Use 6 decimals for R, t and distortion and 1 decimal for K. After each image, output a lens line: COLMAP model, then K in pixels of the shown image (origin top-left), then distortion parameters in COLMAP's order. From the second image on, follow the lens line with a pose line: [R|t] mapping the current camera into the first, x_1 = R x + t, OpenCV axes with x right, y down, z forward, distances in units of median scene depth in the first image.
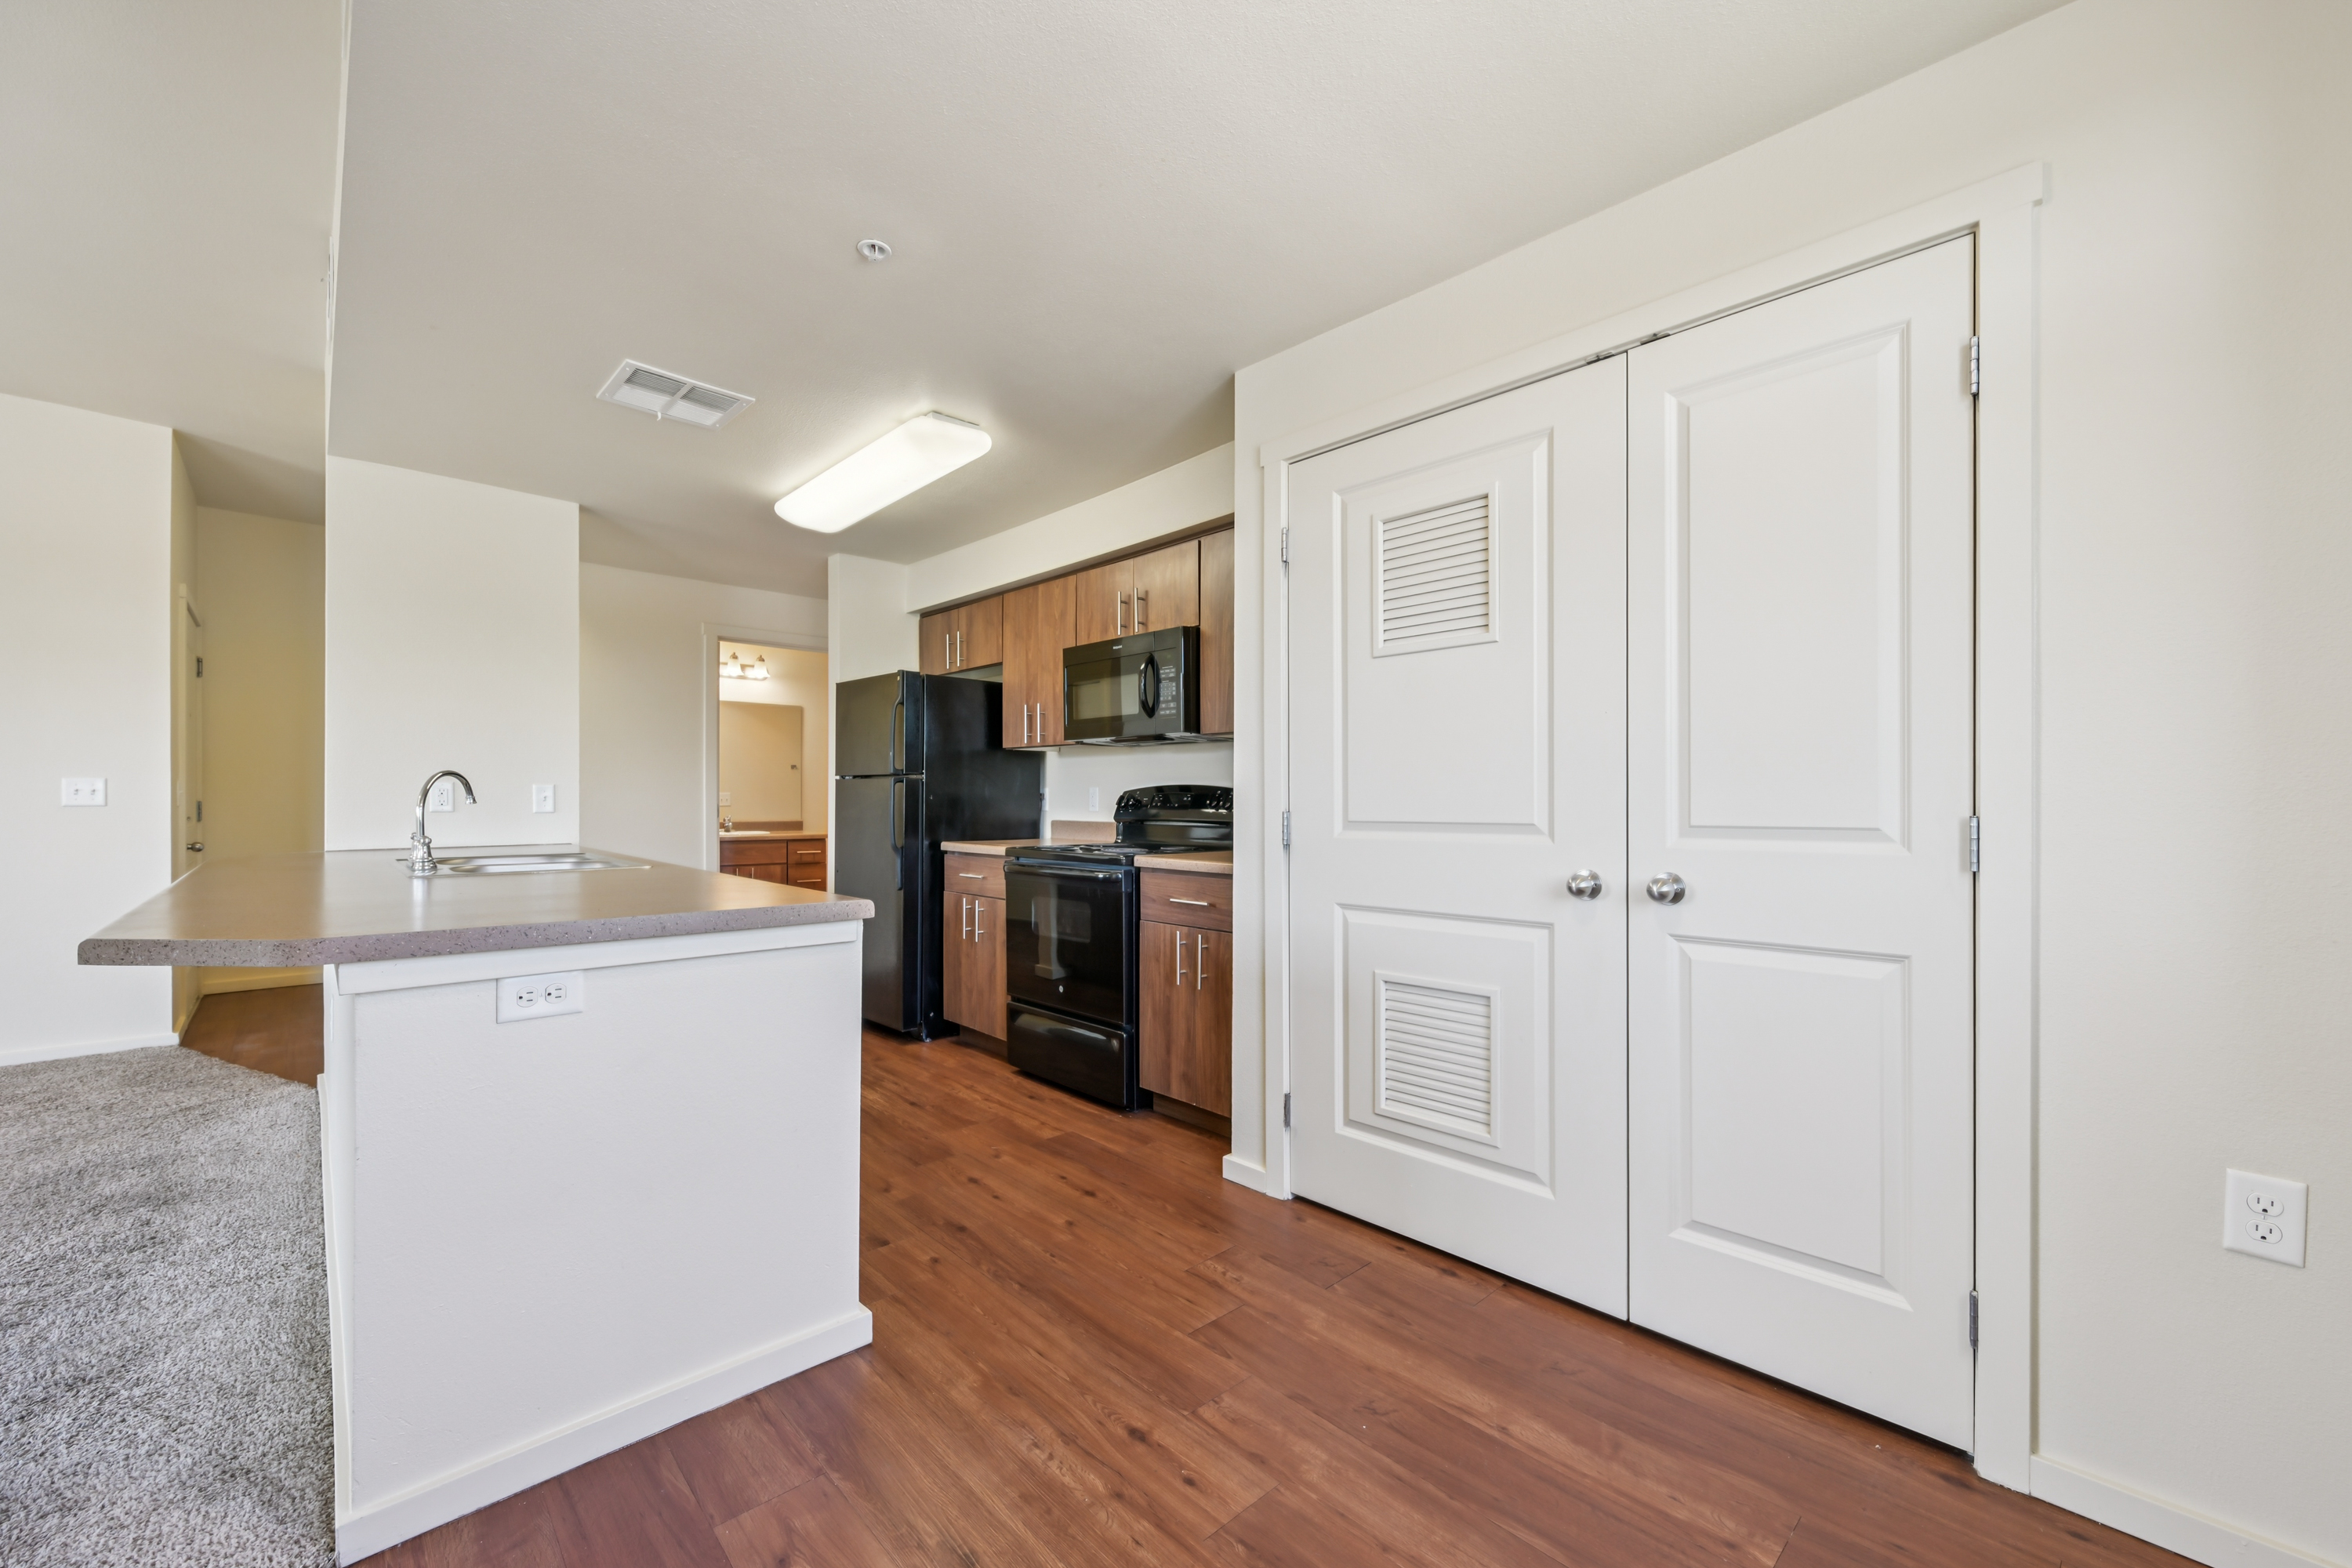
lens RADIAL K [[934.4, 0, 1179.7], [0, 934.4, 804.6], [0, 0, 1]] dist [0.001143, -0.000013]
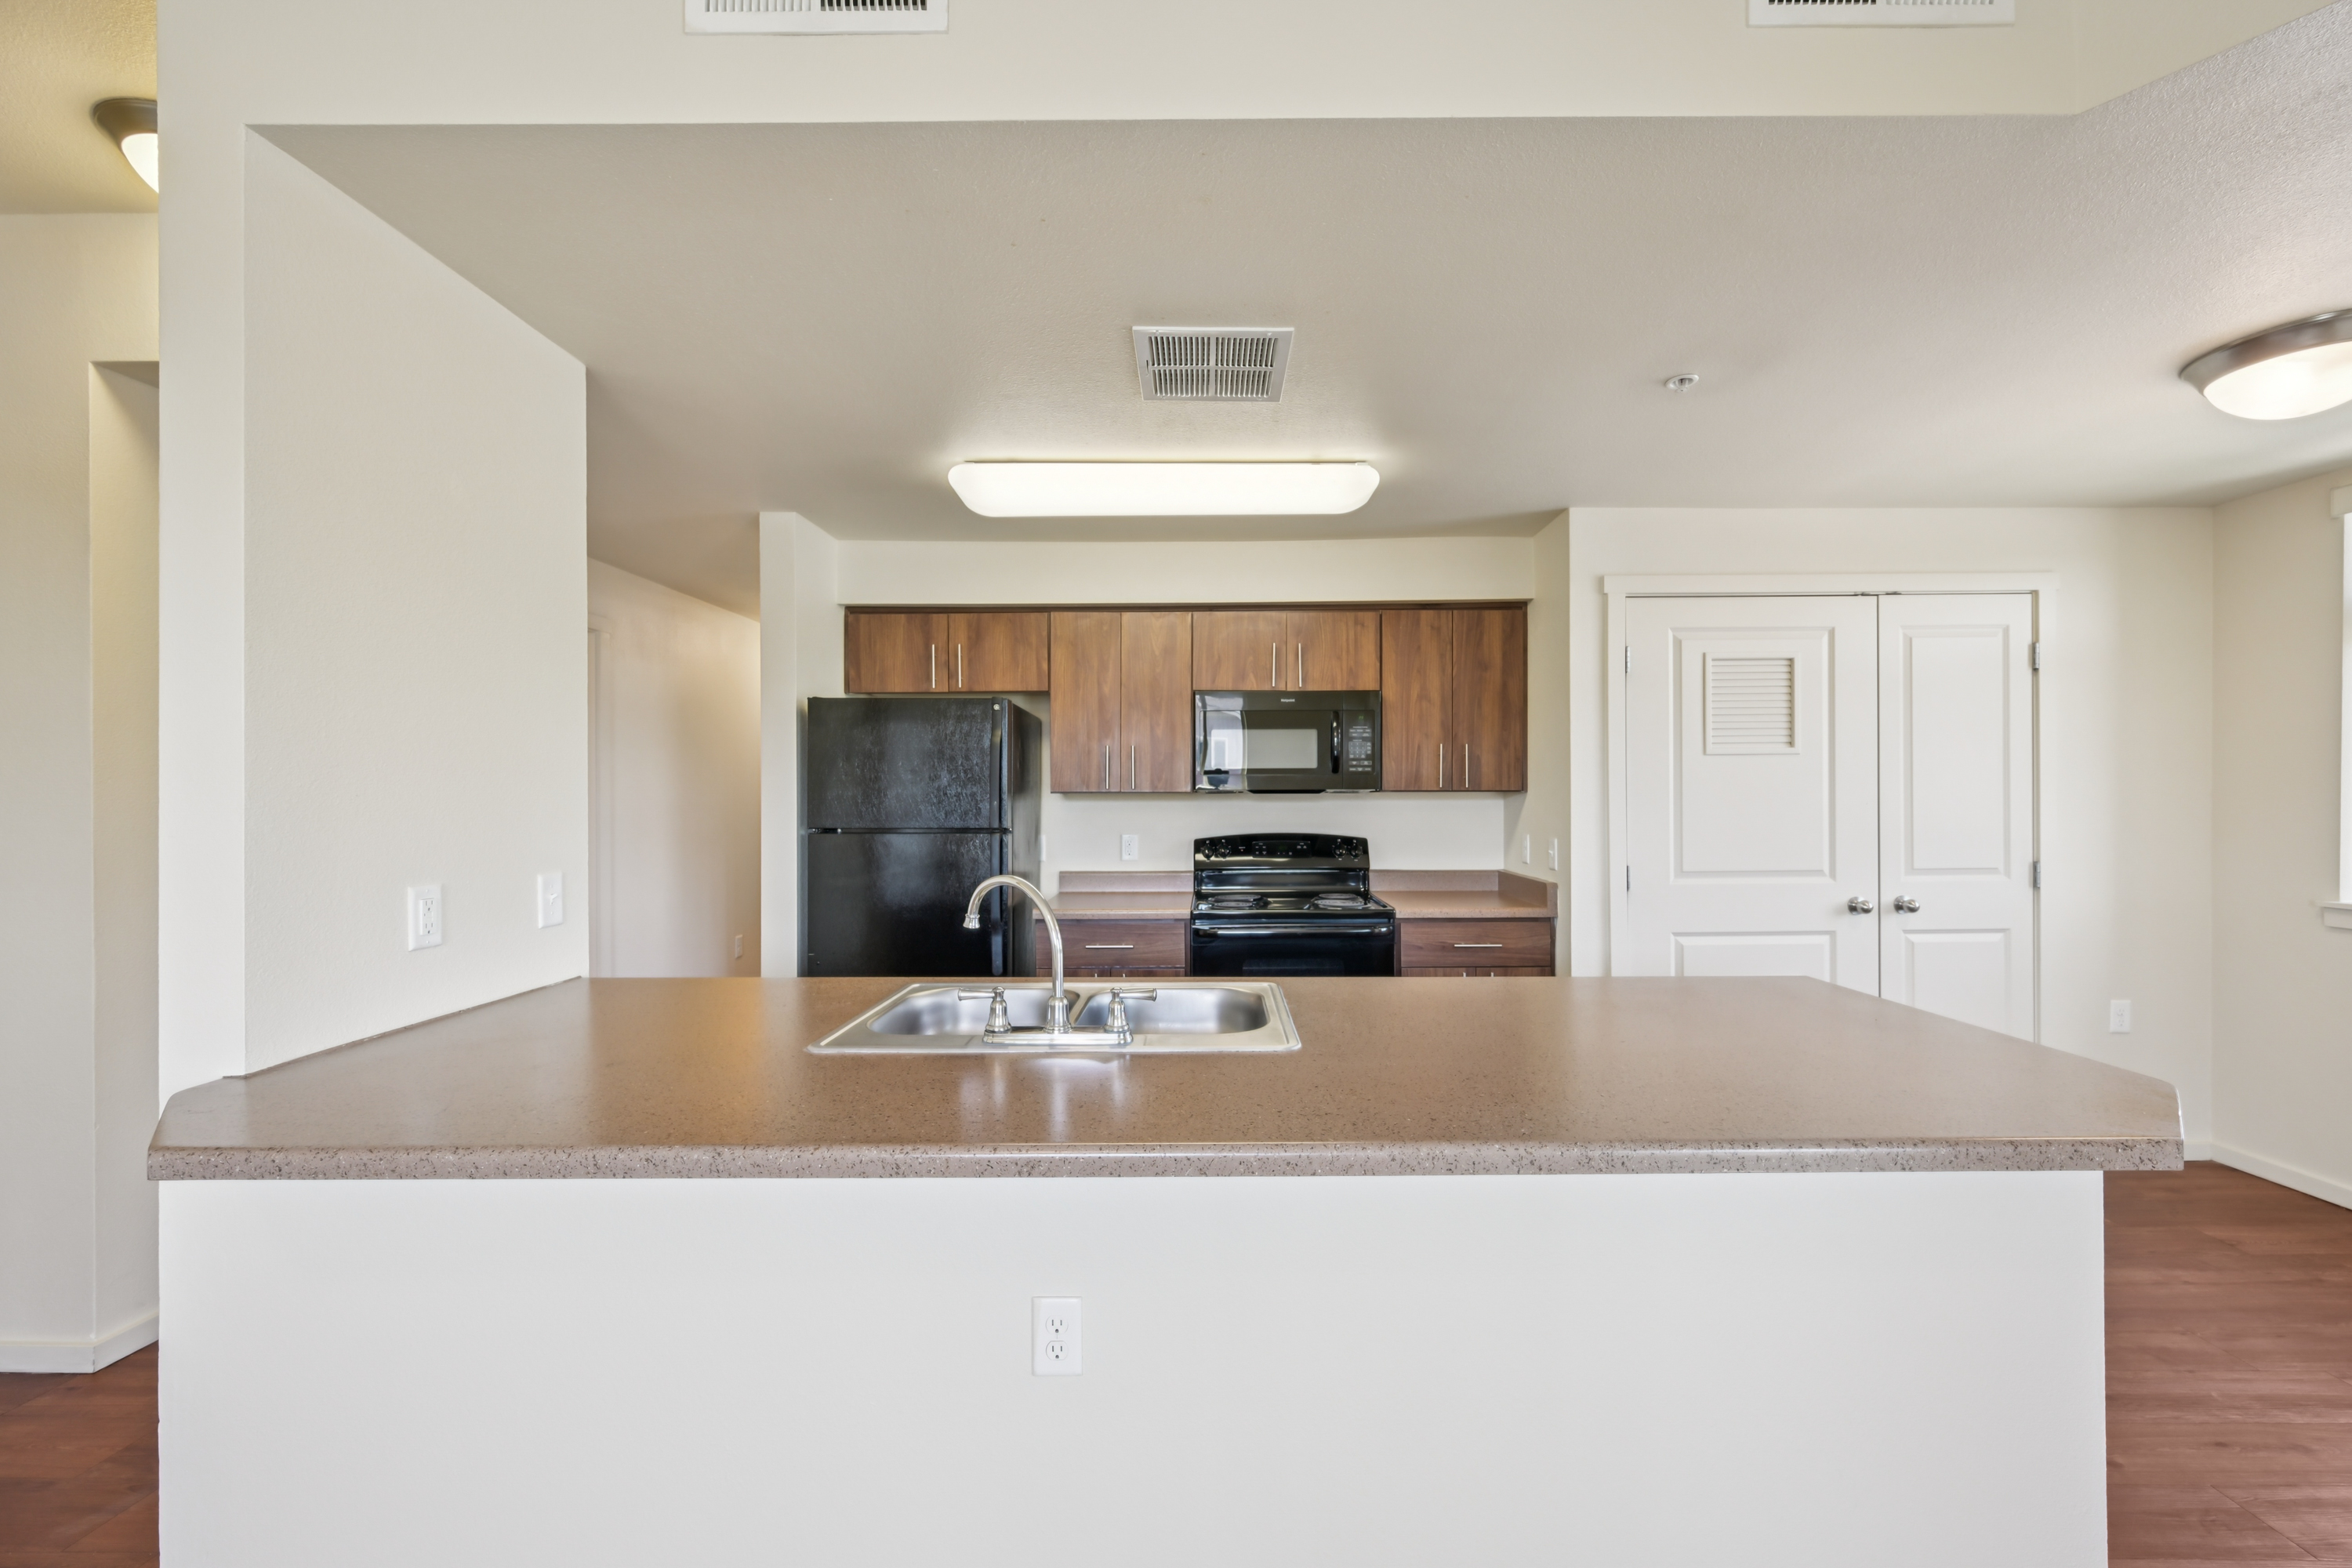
lens RADIAL K [[934.4, 0, 1218.7], [0, 934.4, 791.7], [0, 0, 1]] dist [0.001143, -0.000013]
pose [[0.688638, -0.004033, 0.725094, -1.508915], [0.010434, 0.999936, -0.004347, -0.118491], [-0.725030, 0.010559, 0.688636, 0.649754]]
